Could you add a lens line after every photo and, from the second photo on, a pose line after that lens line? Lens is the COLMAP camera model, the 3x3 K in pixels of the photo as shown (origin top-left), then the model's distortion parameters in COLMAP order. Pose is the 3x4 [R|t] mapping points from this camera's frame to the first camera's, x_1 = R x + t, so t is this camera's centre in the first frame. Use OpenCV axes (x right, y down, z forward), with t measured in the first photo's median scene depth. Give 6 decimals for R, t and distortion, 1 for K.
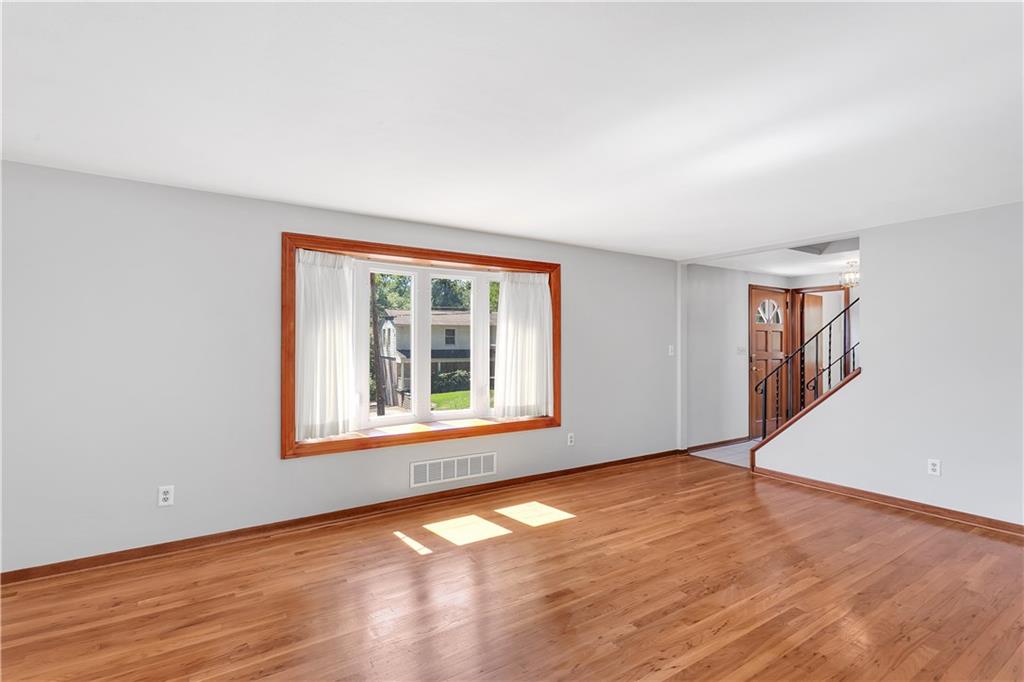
lens RADIAL K [[483.1, 0, 509.3], [0, 483.1, 341.4], [0, 0, 1]] dist [-0.000116, -0.000237]
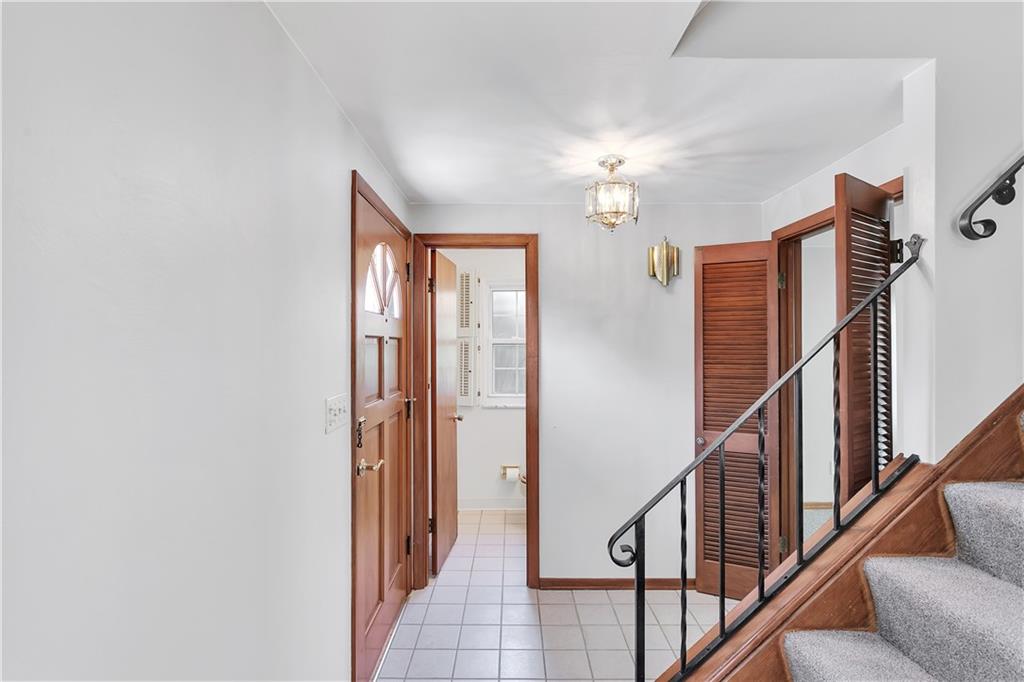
lens RADIAL K [[502.3, 0, 553.8], [0, 502.3, 342.8], [0, 0, 1]] dist [-0.000966, -0.000237]
pose [[0.474363, 0.001116, 0.880329, 0.282834], [-0.001298, 0.999999, -0.000569, -0.017664], [-0.880328, -0.000873, 0.474364, 0.728811]]
